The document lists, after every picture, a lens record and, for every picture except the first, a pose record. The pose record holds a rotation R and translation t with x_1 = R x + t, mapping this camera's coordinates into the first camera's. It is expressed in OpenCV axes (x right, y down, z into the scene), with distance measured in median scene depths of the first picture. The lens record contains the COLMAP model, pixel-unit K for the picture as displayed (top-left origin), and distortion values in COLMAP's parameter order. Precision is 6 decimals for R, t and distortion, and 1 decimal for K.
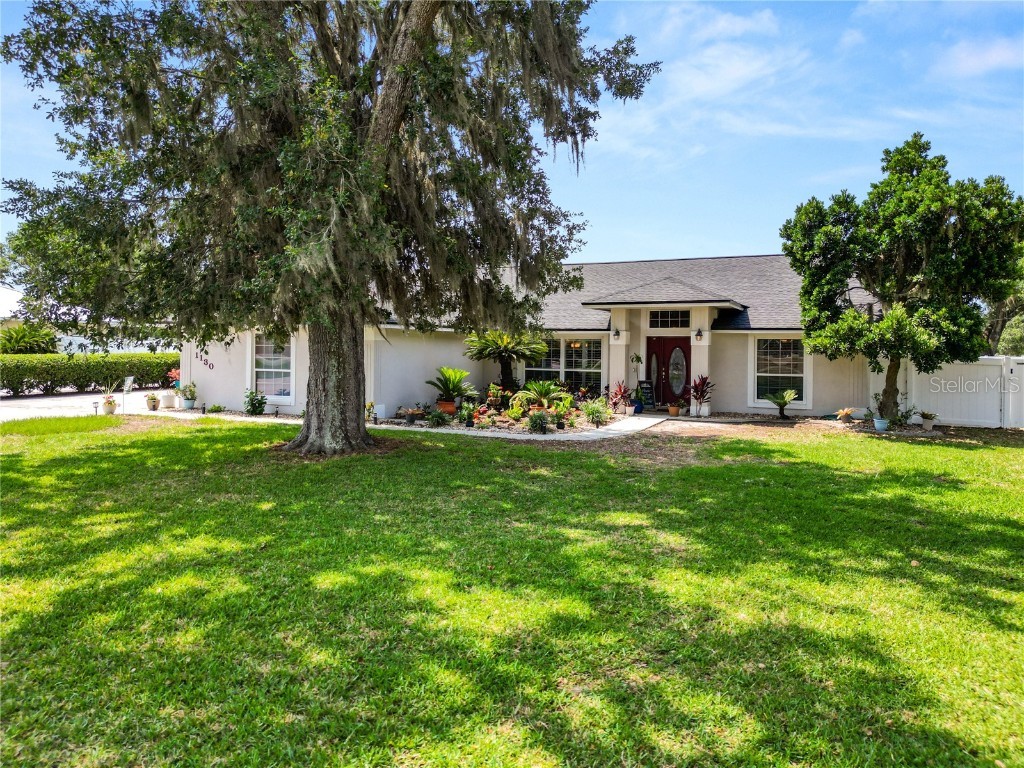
lens RADIAL K [[732.6, 0, 512.0], [0, 732.6, 384.0], [0, 0, 1]] dist [0.005614, 0.000150]
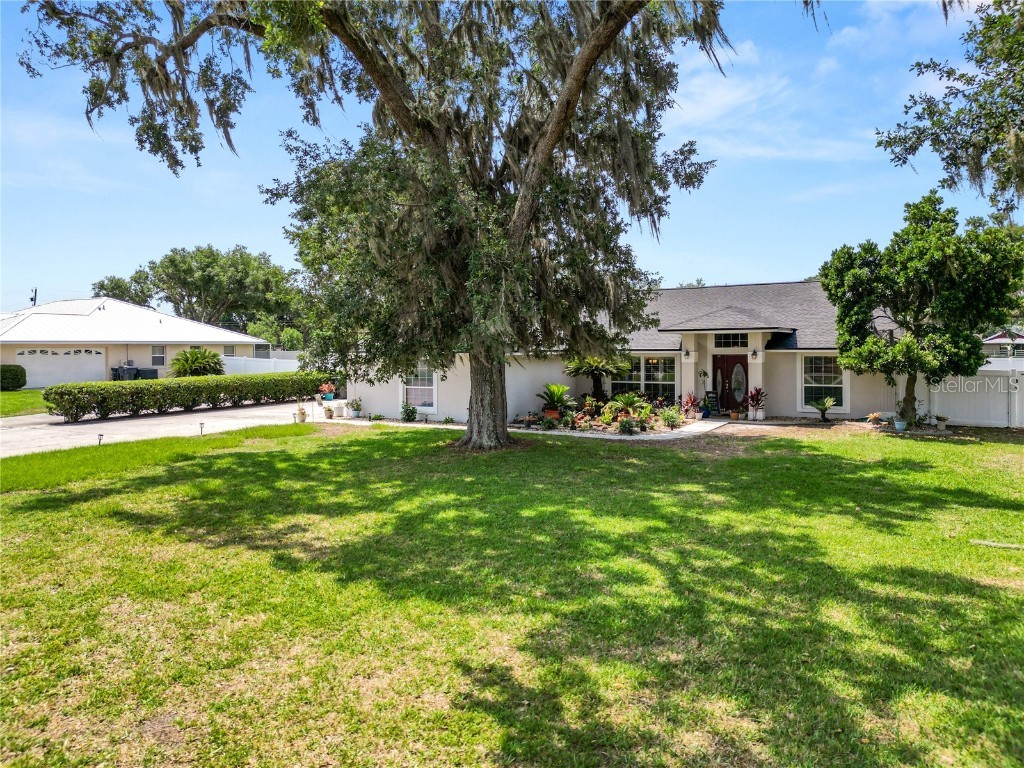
lens RADIAL K [[732.6, 0, 512.0], [0, 732.6, 384.0], [0, 0, 1]] dist [0.005614, 0.000150]
pose [[0.994775, -0.013222, -0.101228, -0.032561], [0.013017, 0.999912, -0.002678, -0.021750], [0.101254, 0.001346, 0.994860, -0.318354]]
